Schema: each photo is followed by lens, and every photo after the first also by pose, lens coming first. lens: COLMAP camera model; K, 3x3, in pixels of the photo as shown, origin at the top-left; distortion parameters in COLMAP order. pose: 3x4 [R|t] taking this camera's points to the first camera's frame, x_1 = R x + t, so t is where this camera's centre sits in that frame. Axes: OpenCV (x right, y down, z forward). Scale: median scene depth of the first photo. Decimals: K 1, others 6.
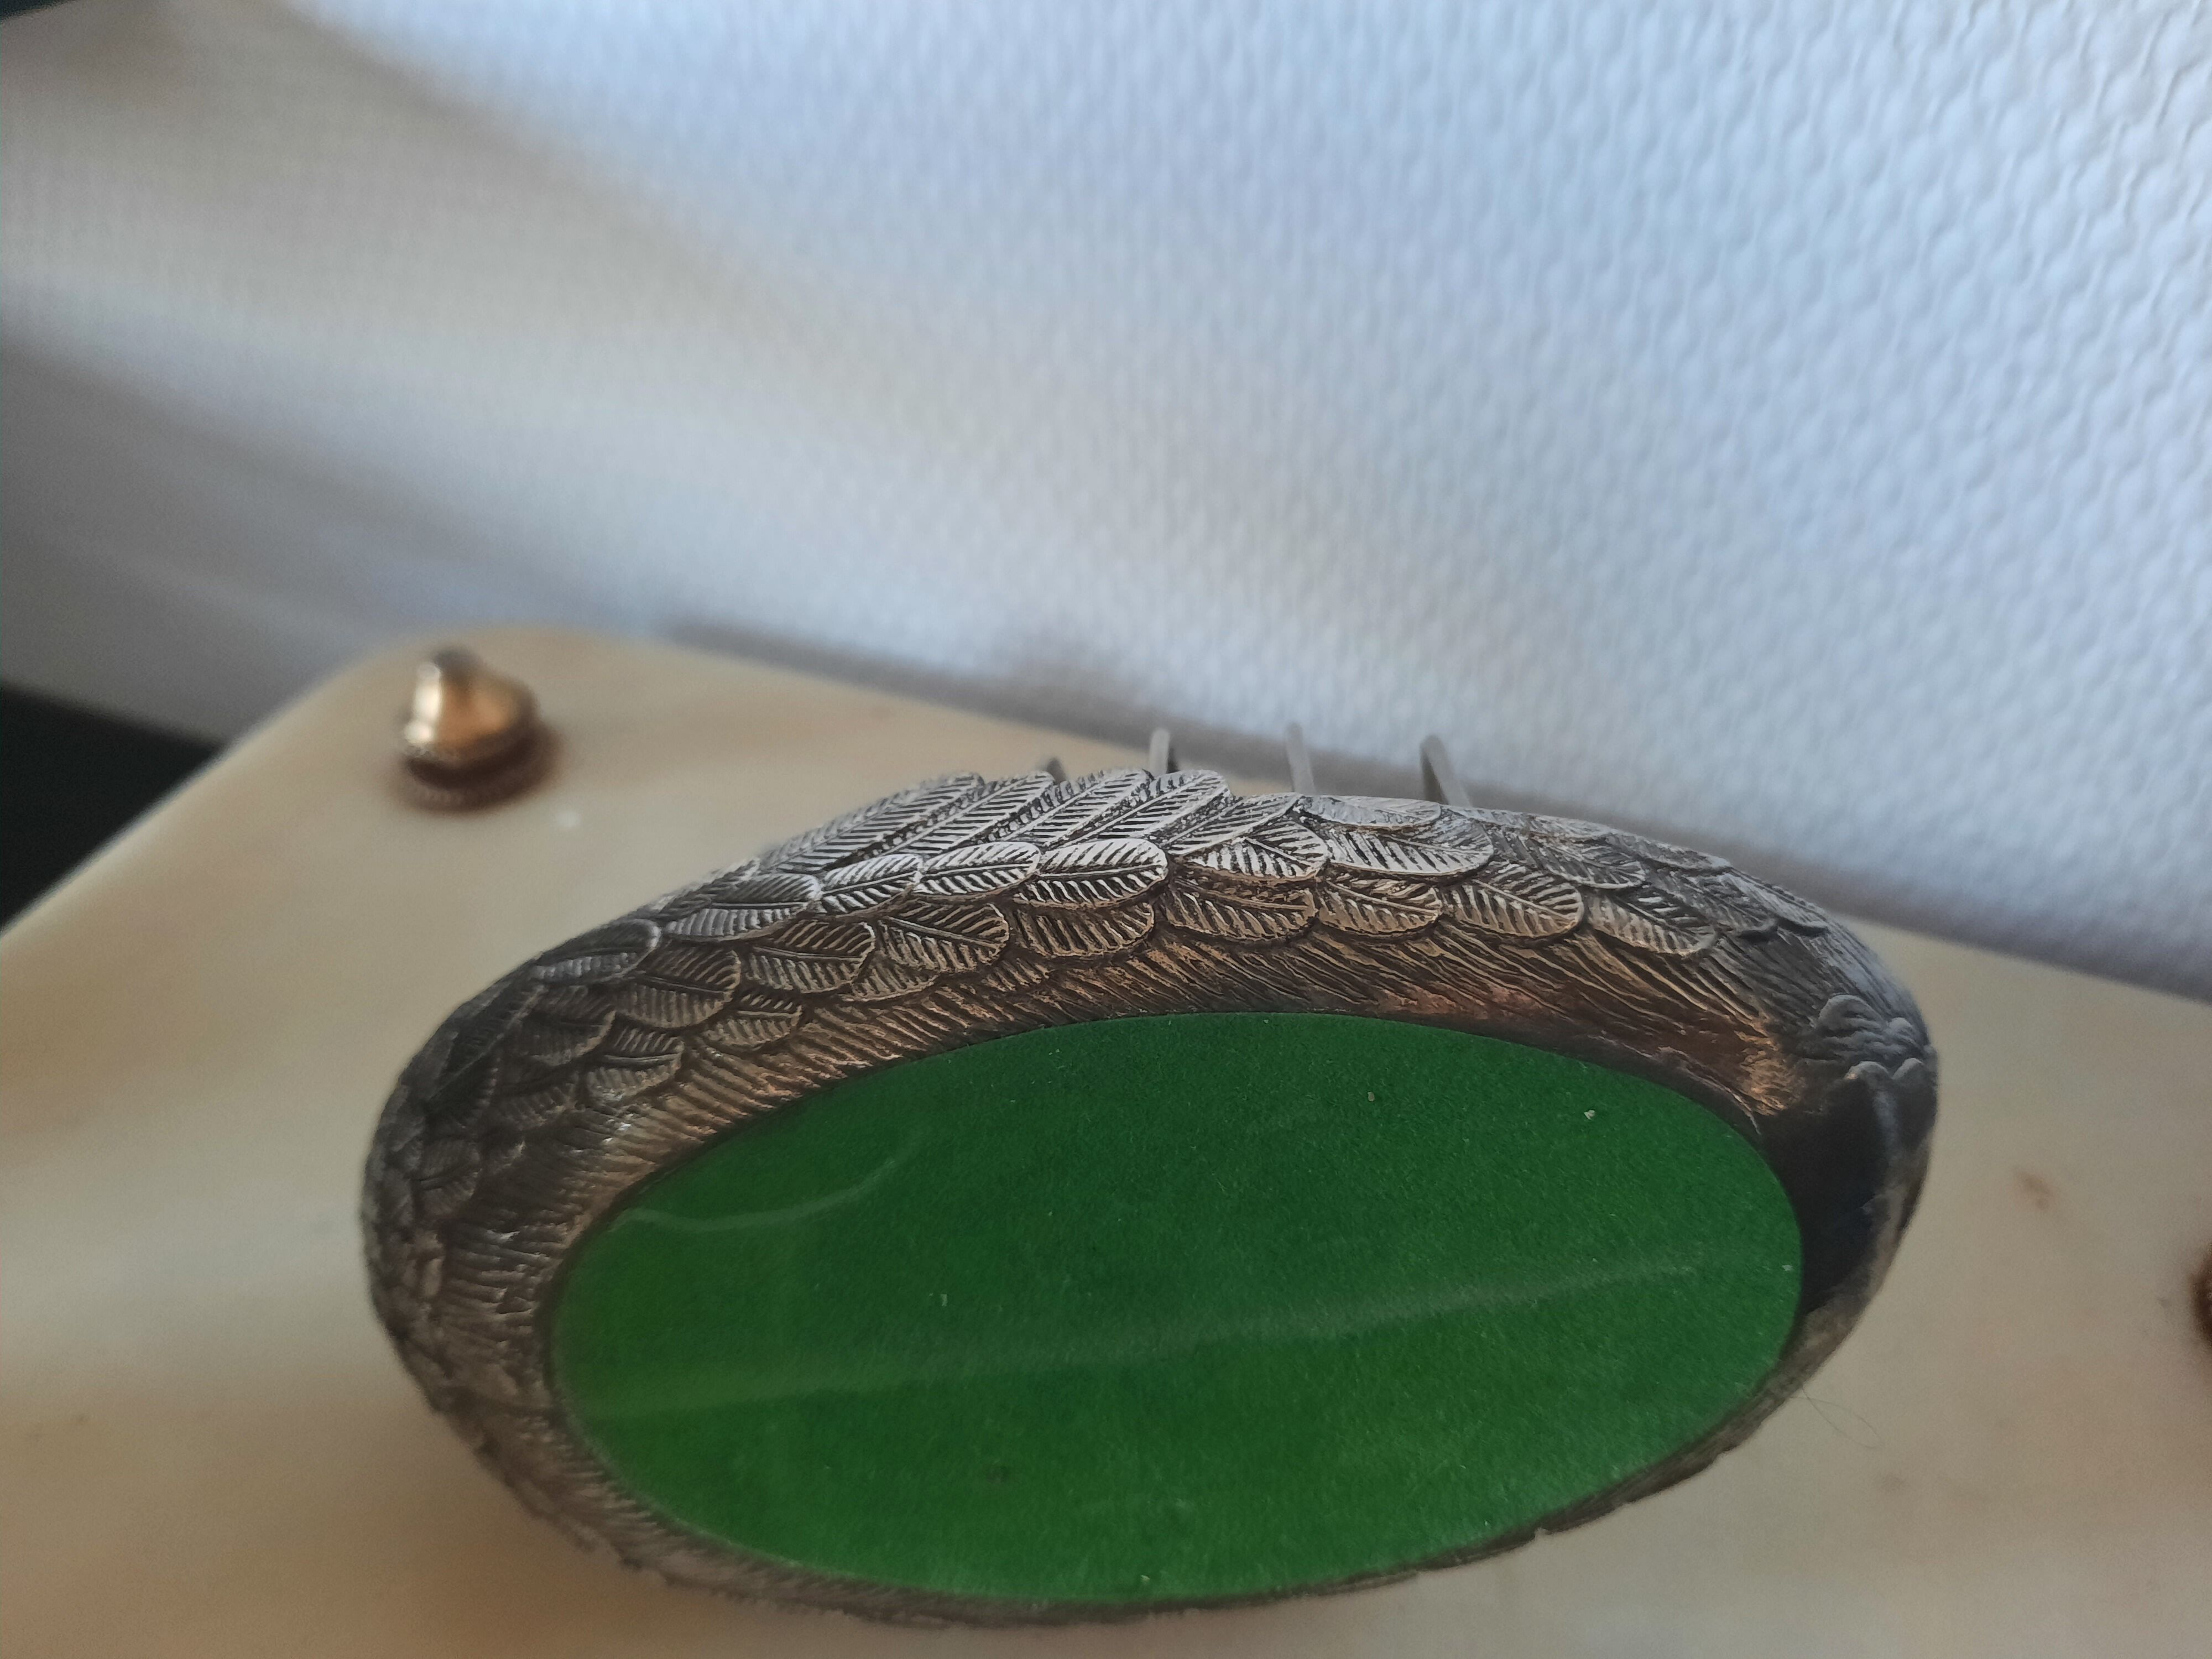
lens RADIAL K [[1670.4, 0, 1114.0], [0, 1670.4, 839.6], [0, 0, 1]] dist [-0.029718, -0.001668]
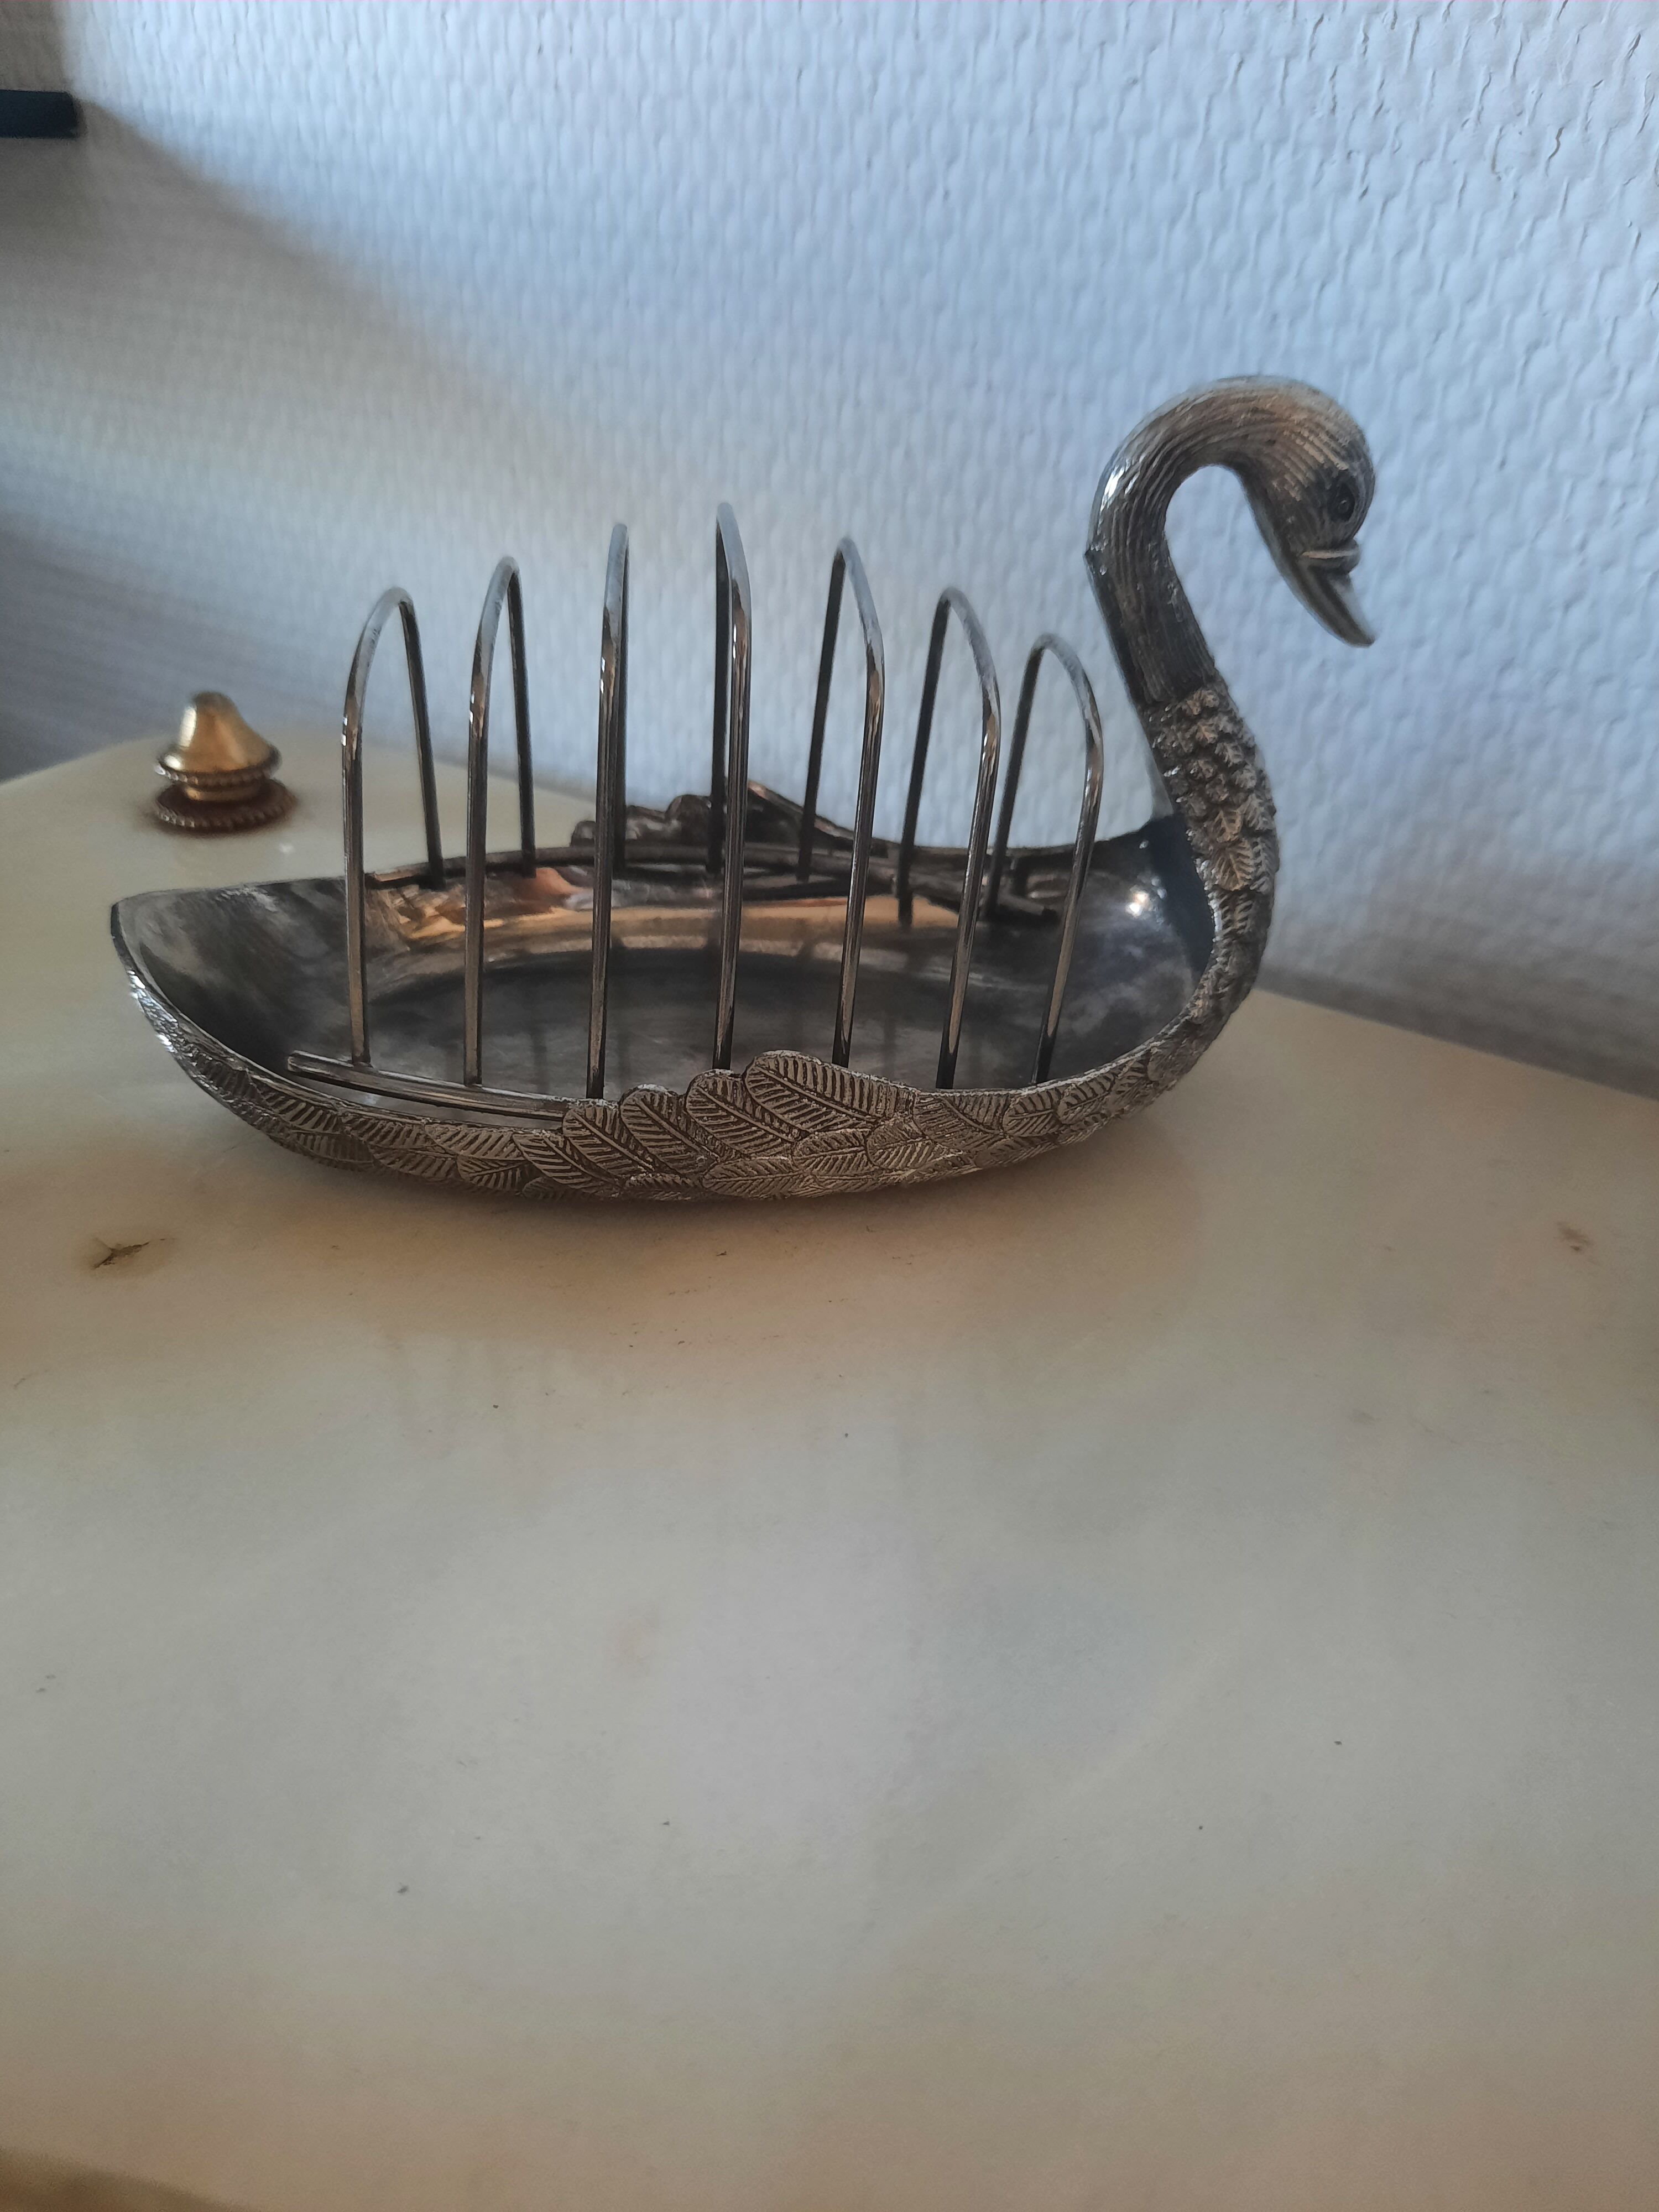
lens RADIAL K [[1670.4, 0, 828.2], [0, 1670.4, 1157.5], [0, 0, 1]] dist [-0.029718, -0.001668]
pose [[0.987858, 0.123730, -0.093956, 0.185800], [-0.134685, 0.983481, -0.120938, 0.324509], [0.077440, 0.132124, 0.988204, -0.047746]]
